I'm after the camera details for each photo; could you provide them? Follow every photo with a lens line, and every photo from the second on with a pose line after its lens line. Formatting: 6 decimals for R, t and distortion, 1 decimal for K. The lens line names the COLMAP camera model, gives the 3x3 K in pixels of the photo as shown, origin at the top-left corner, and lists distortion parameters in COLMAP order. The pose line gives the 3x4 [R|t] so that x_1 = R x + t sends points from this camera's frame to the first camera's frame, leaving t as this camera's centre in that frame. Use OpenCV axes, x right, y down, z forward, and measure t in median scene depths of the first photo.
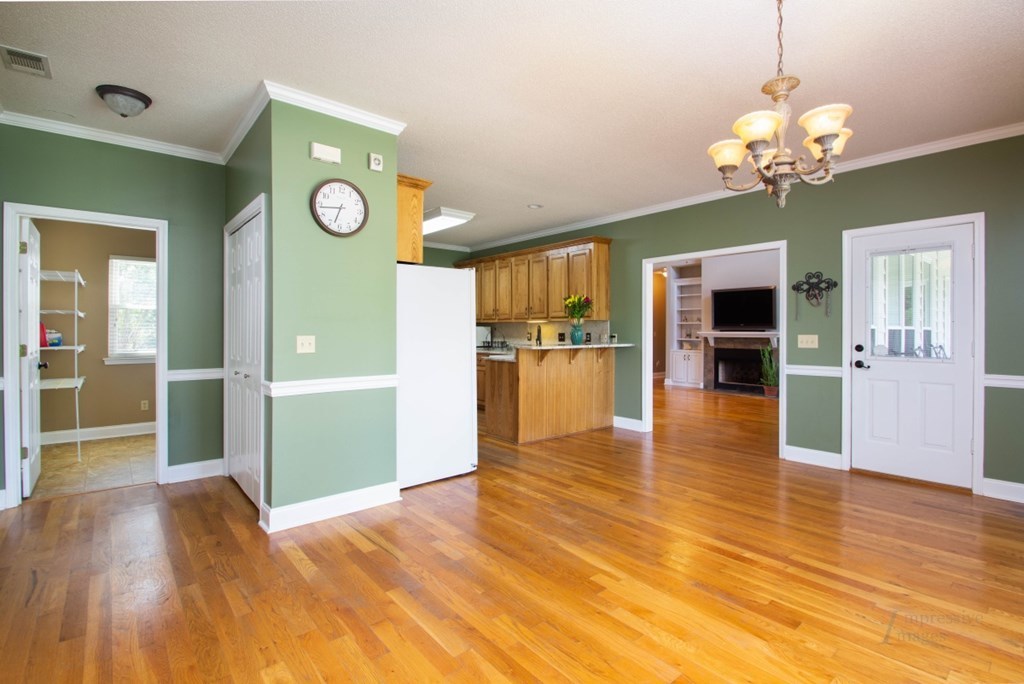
lens RADIAL K [[483.0, 0, 514.6], [0, 483.0, 332.2], [0, 0, 1]] dist [-0.002153, -0.007581]
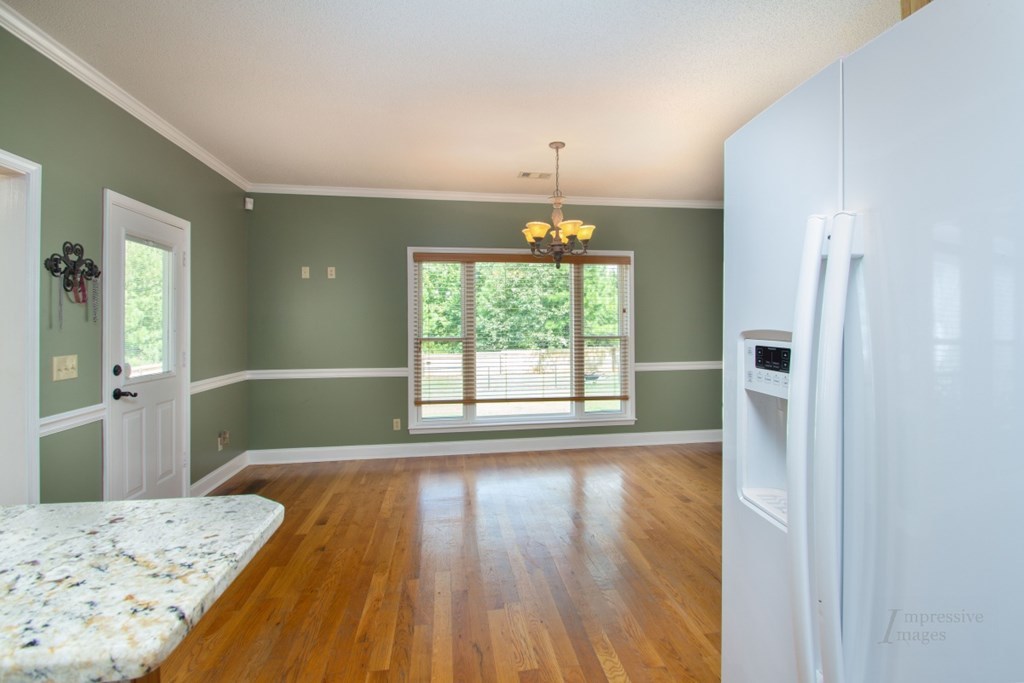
lens RADIAL K [[483.0, 0, 518.7], [0, 483.0, 332.8], [0, 0, 1]] dist [-0.002153, -0.007581]
pose [[-0.855971, -0.005186, 0.516998, -0.135400], [0.006948, 0.999744, 0.021532, -0.035392], [-0.516977, 0.022023, -0.855716, 1.508958]]
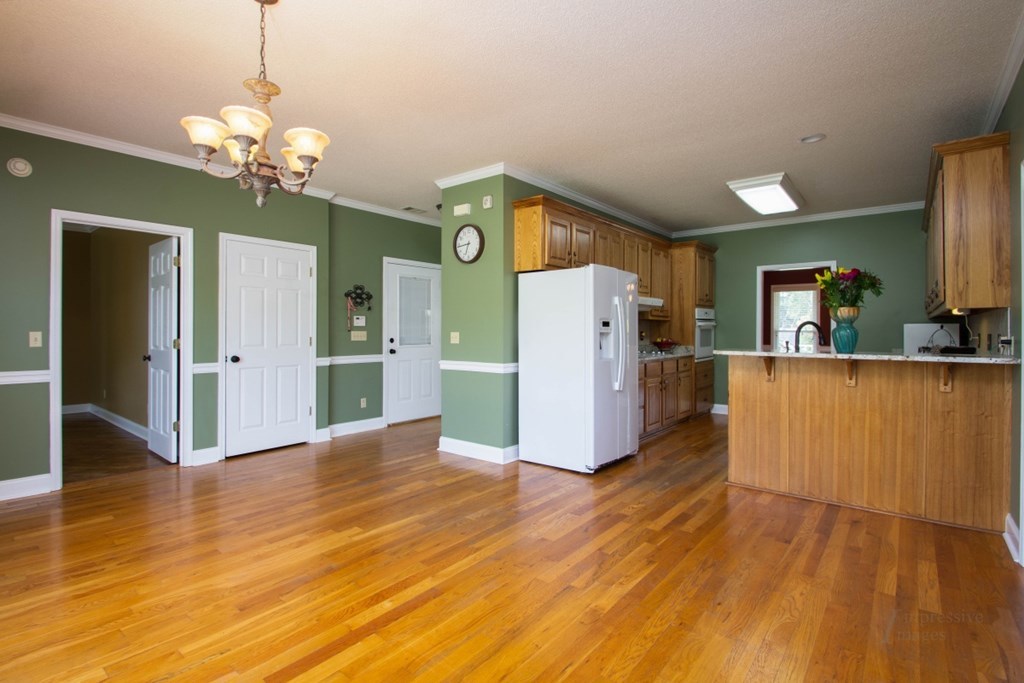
lens RADIAL K [[483.0, 0, 521.9], [0, 483.0, 329.1], [0, 0, 1]] dist [-0.002153, -0.007581]
pose [[0.198245, -0.001334, -0.980152, 0.983475], [-0.006686, 0.999974, -0.002714, 0.000859], [0.980130, 0.007091, 0.198231, 0.787876]]
